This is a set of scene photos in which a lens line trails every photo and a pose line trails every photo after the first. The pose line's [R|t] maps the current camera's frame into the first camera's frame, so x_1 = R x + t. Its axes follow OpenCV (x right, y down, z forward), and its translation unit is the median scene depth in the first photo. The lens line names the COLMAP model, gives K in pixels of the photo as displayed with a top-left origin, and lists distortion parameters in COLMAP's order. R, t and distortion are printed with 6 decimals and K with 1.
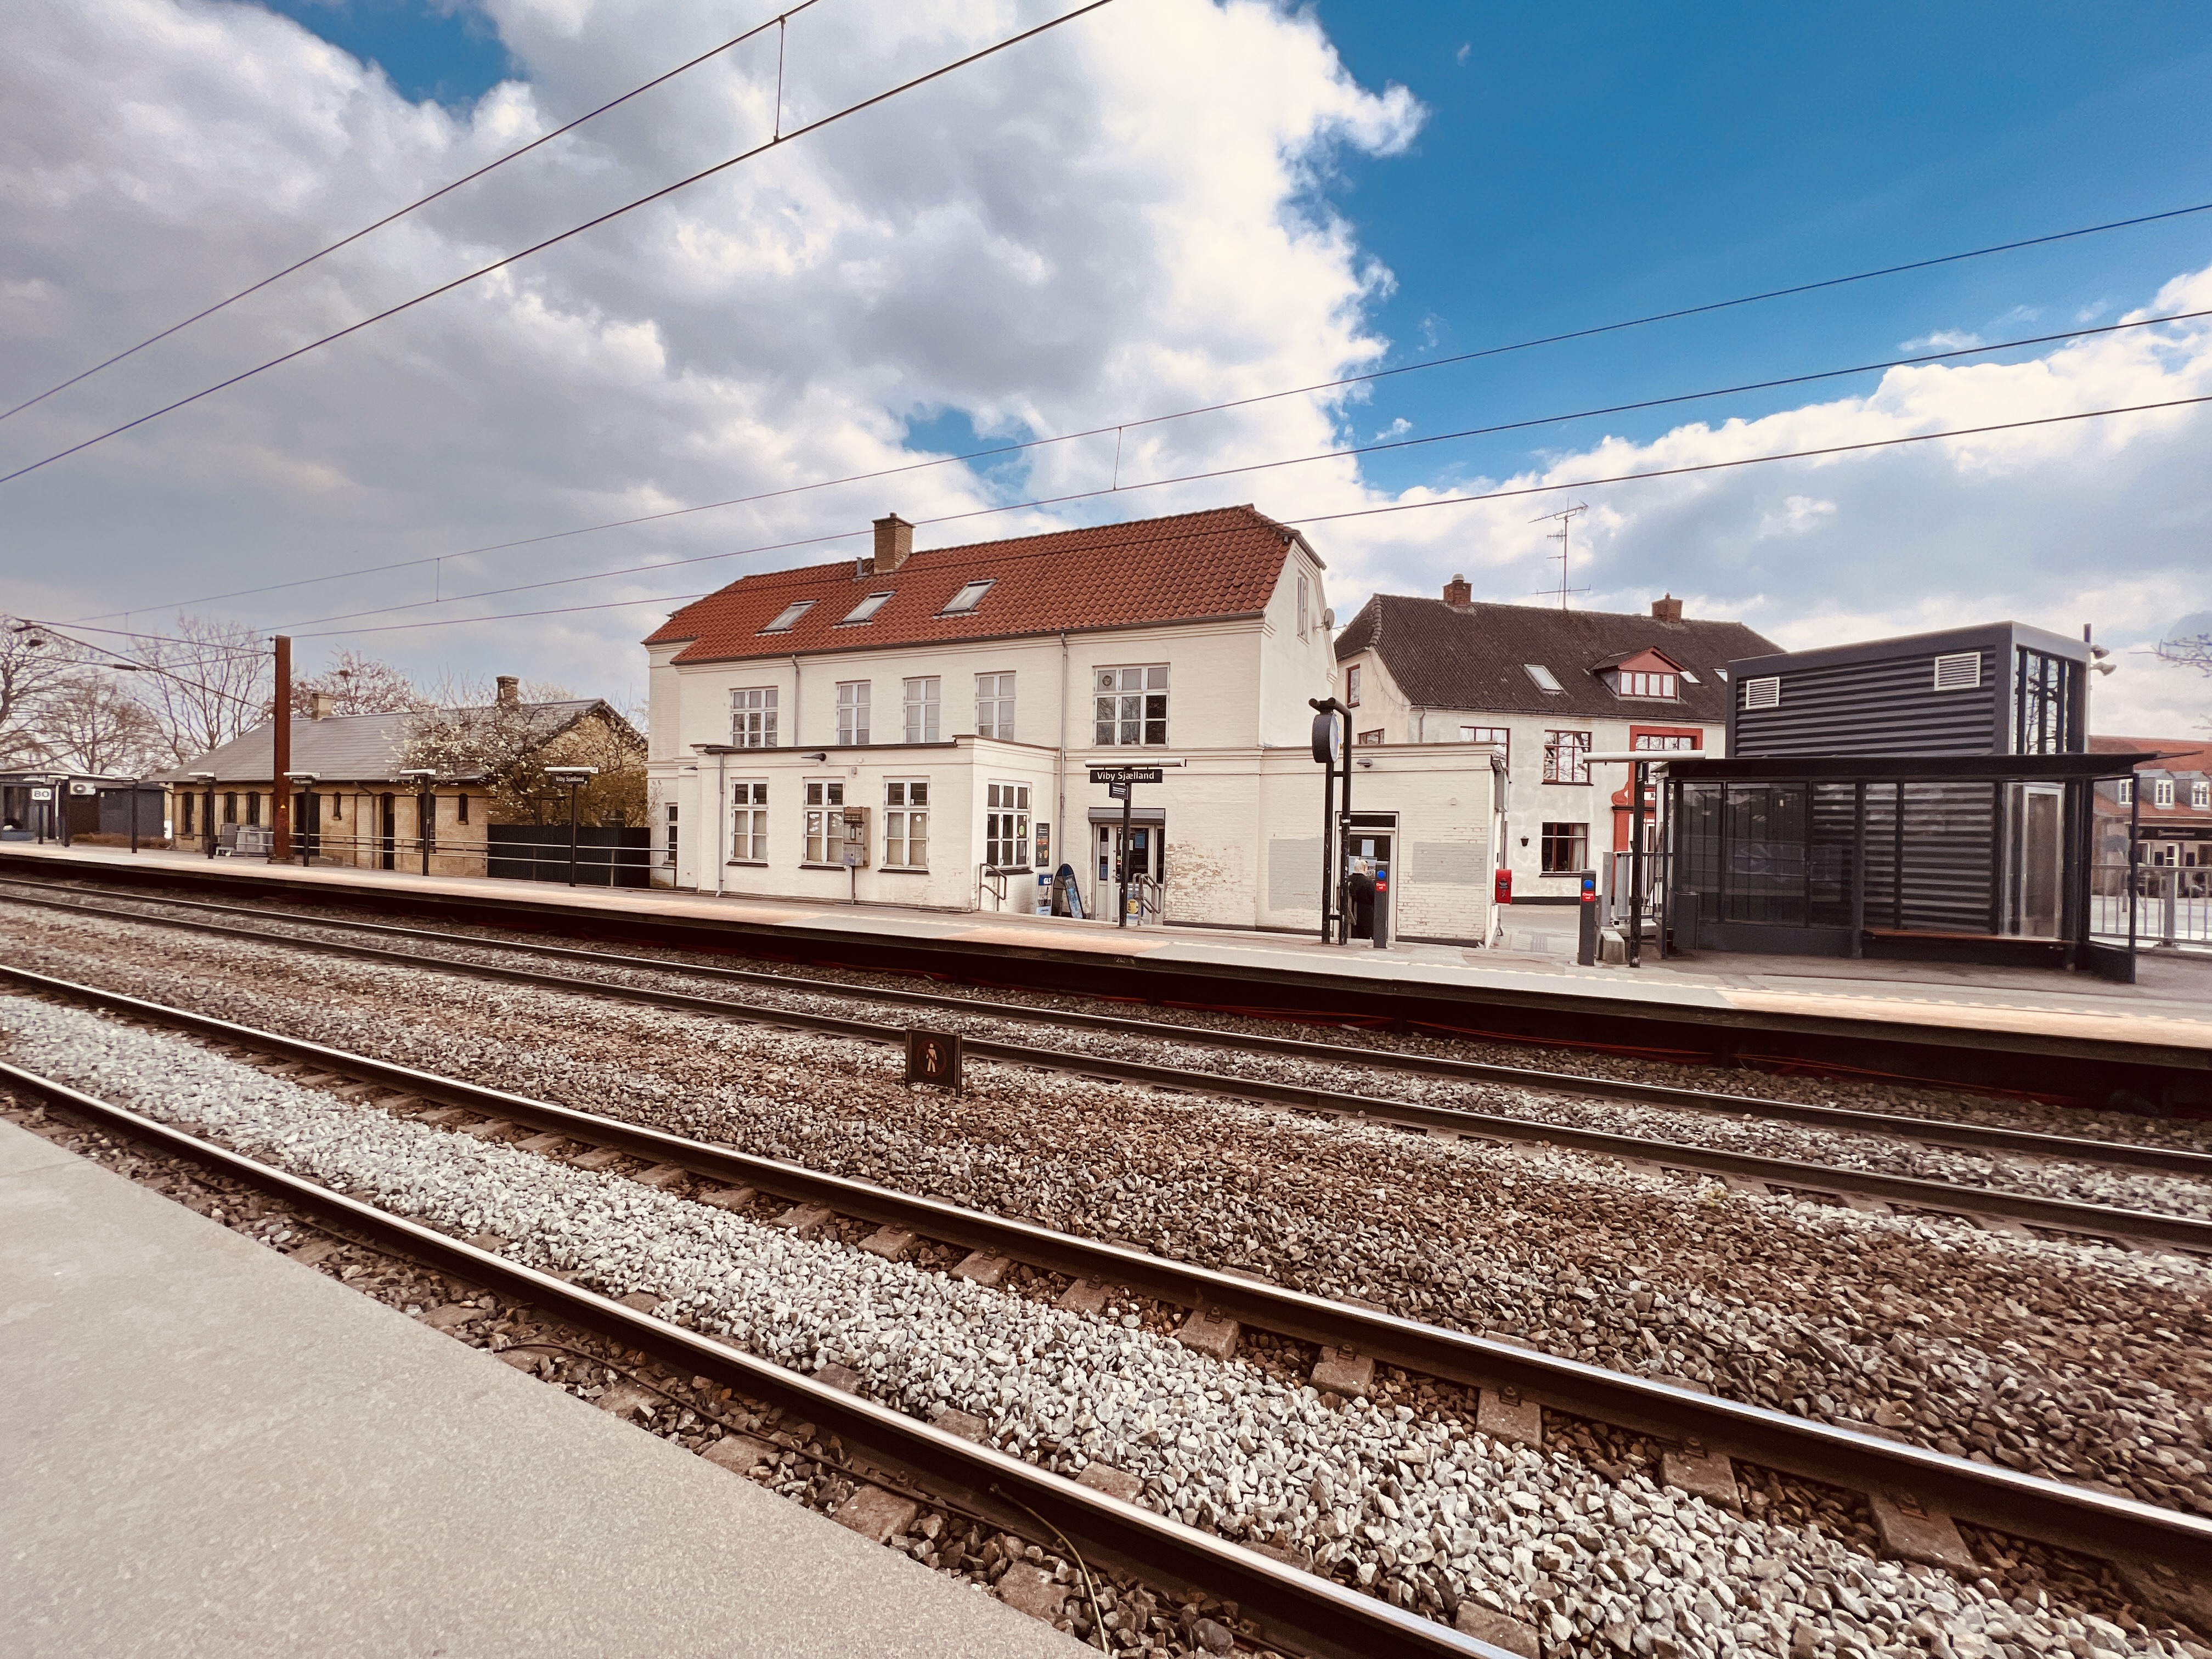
lens RADIAL K [[887.7, 0, 1105.7], [0, 887.7, 832.9], [0, 0, 1]] dist [-0.001306, 0.000563]
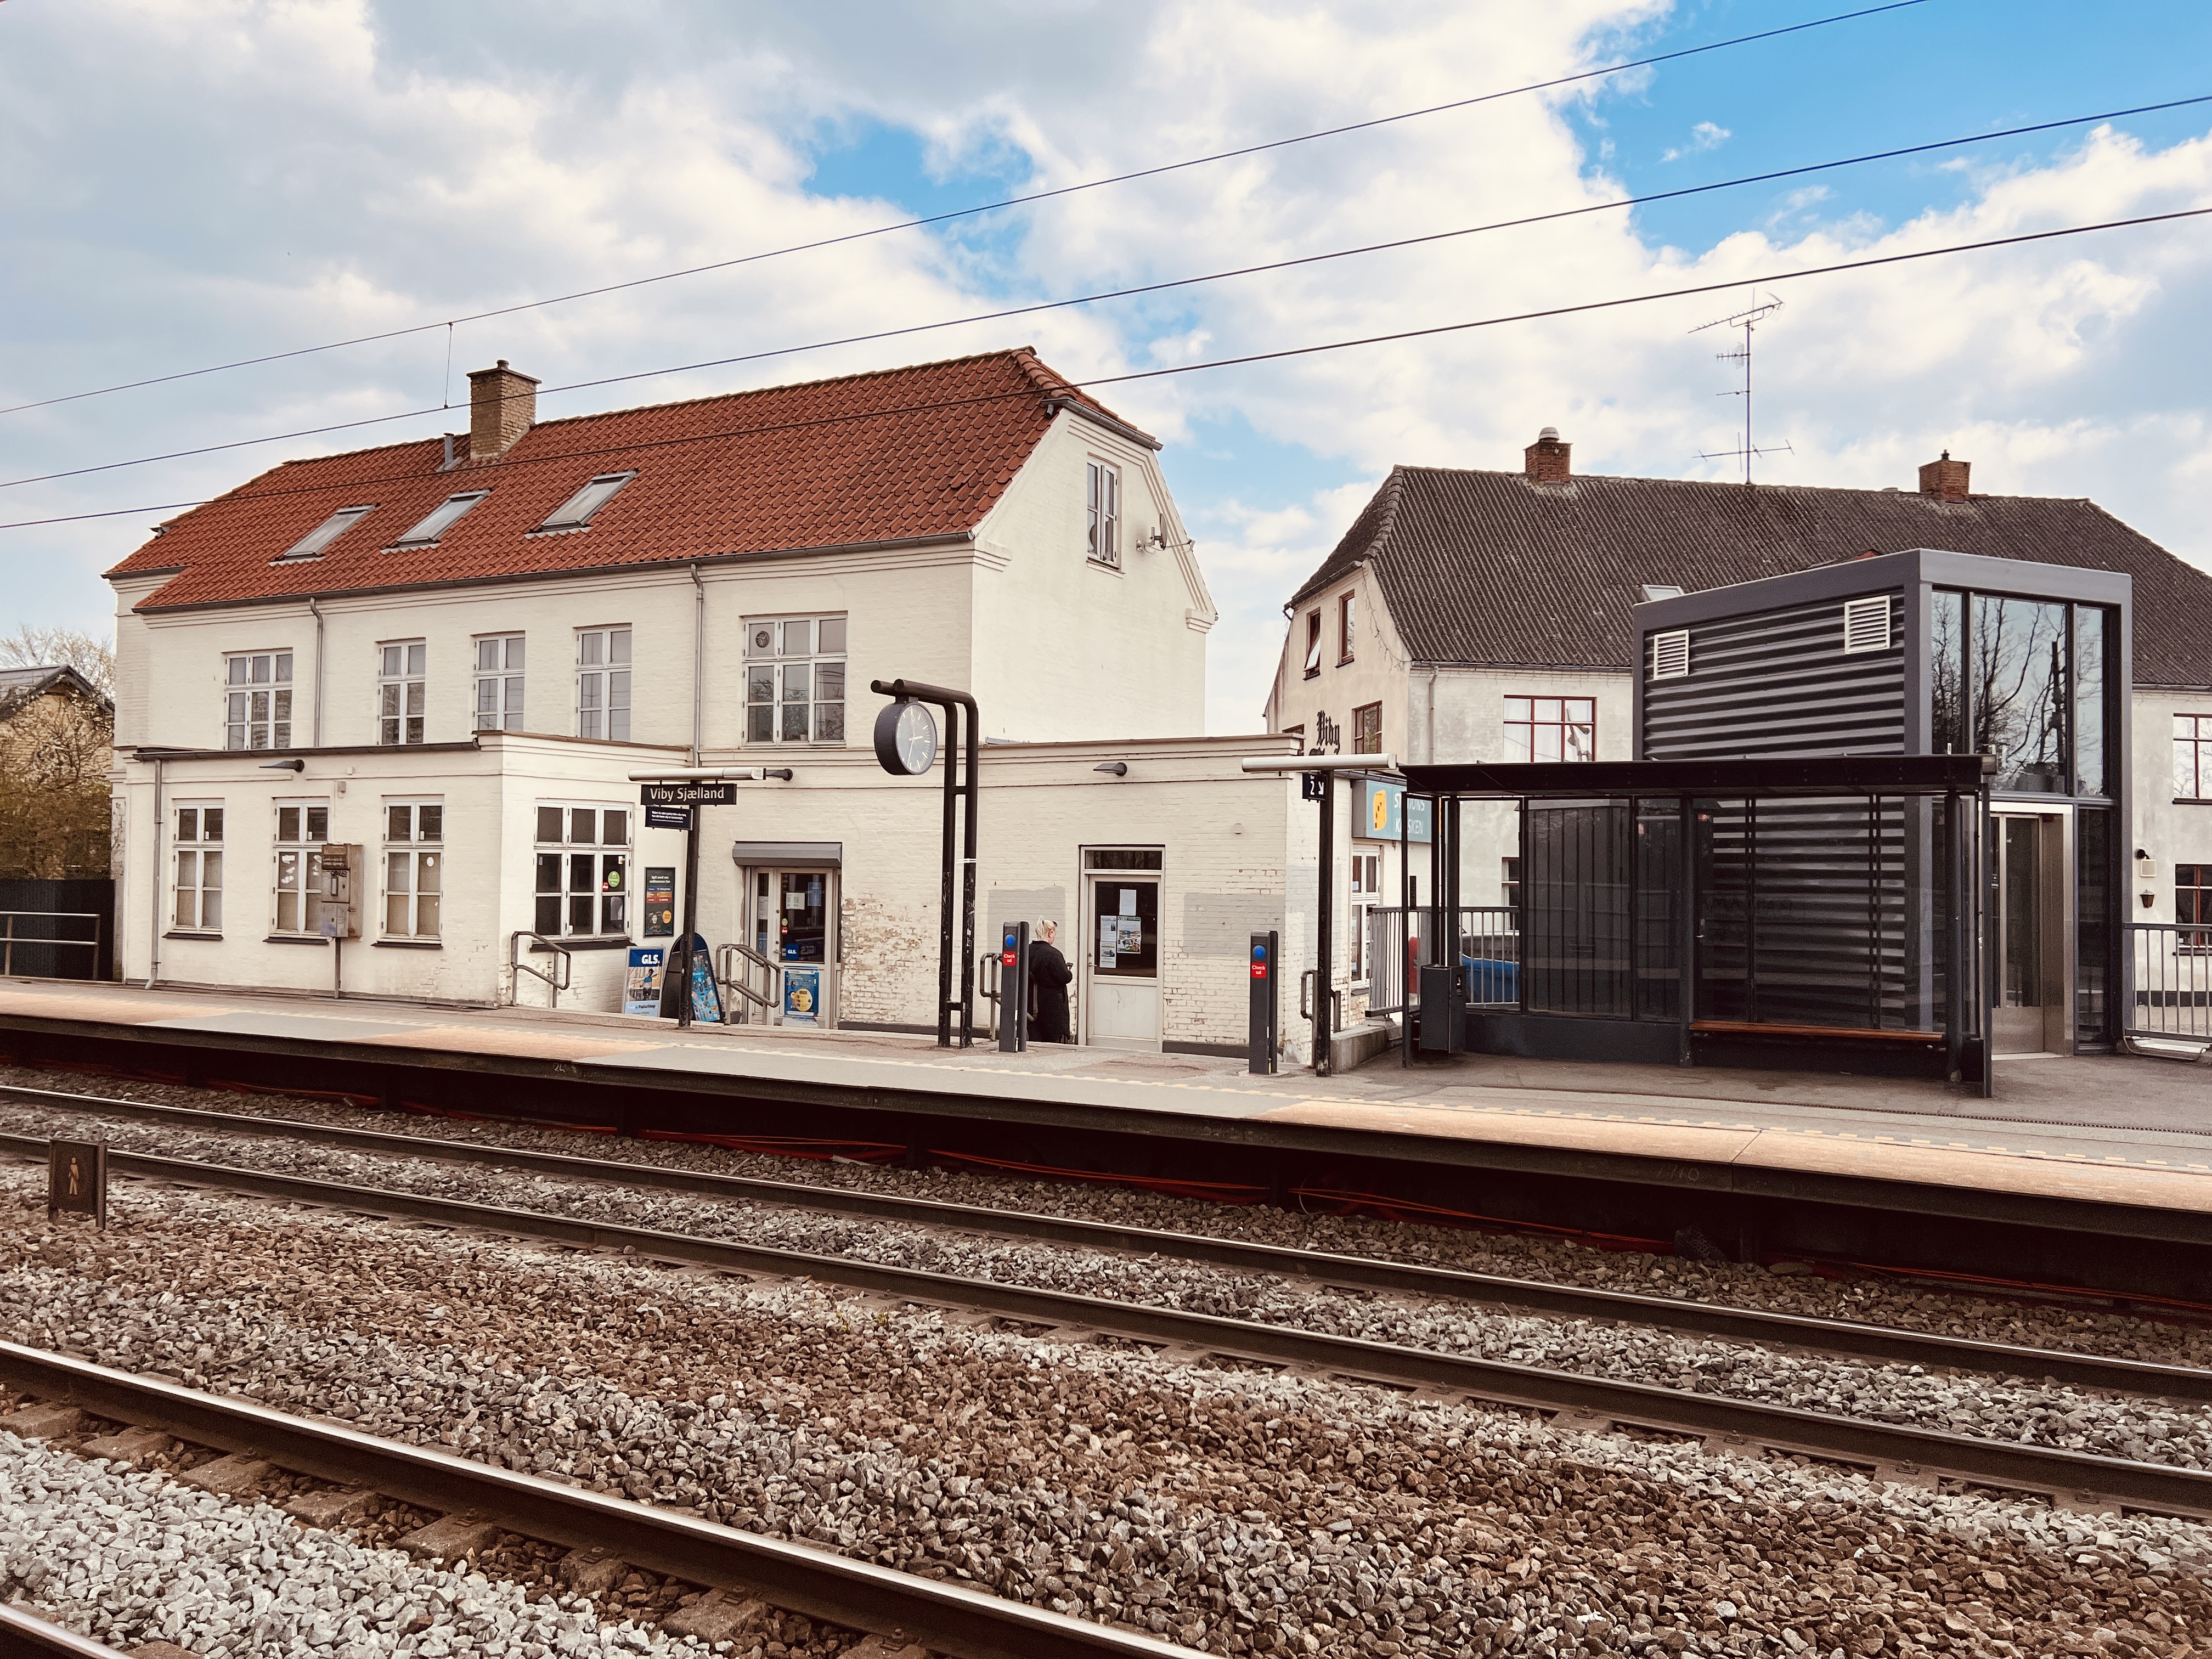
lens RADIAL K [[1664.4, 0, 1106.0], [0, 1664.4, 829.5], [0, 0, 1]] dist [0.050789, -0.055317]
pose [[0.999065, -0.008109, -0.042474, 0.309520], [0.006705, 0.999430, -0.033077, 0.003576], [0.042718, 0.032762, 0.998550, -0.171057]]
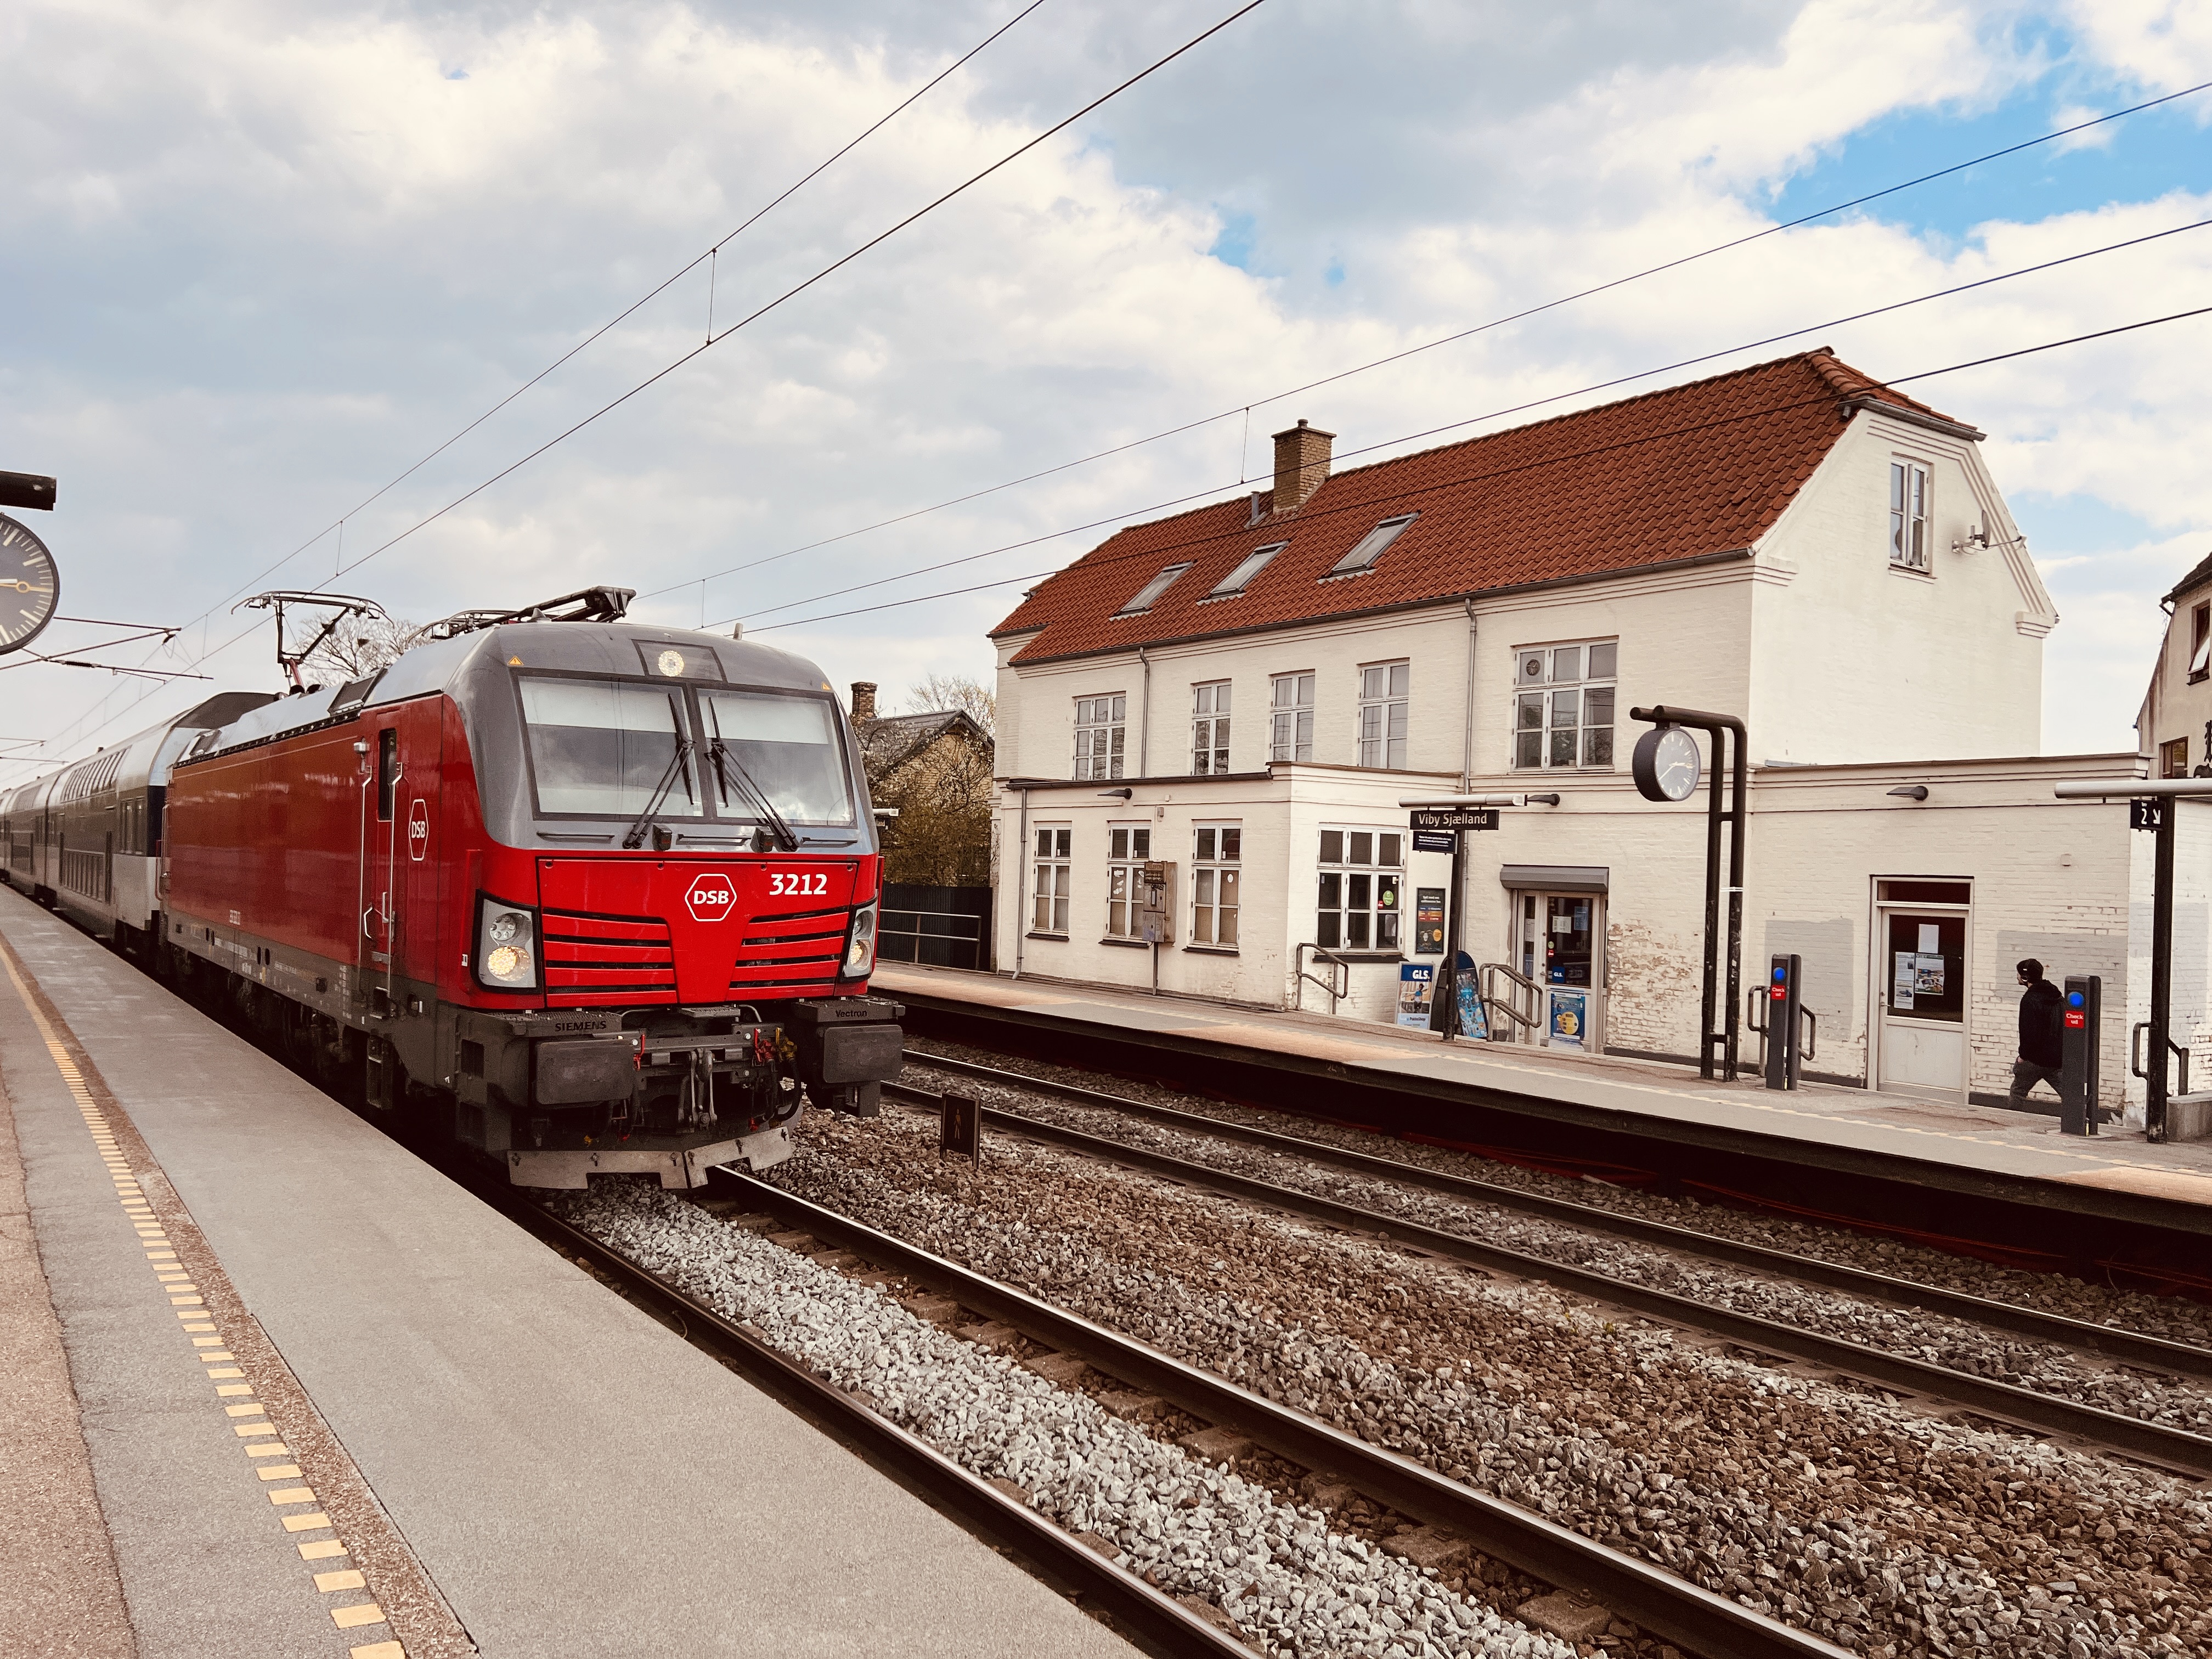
lens RADIAL K [[1653.0, 0, 1104.1], [0, 1653.0, 841.5], [0, 0, 1]] dist [0.065164, -0.099283]
pose [[0.873222, 0.001381, -0.487321, 0.334217], [-0.021513, 0.999130, -0.035719, 0.003749], [0.486848, 0.041674, 0.872492, -0.203926]]
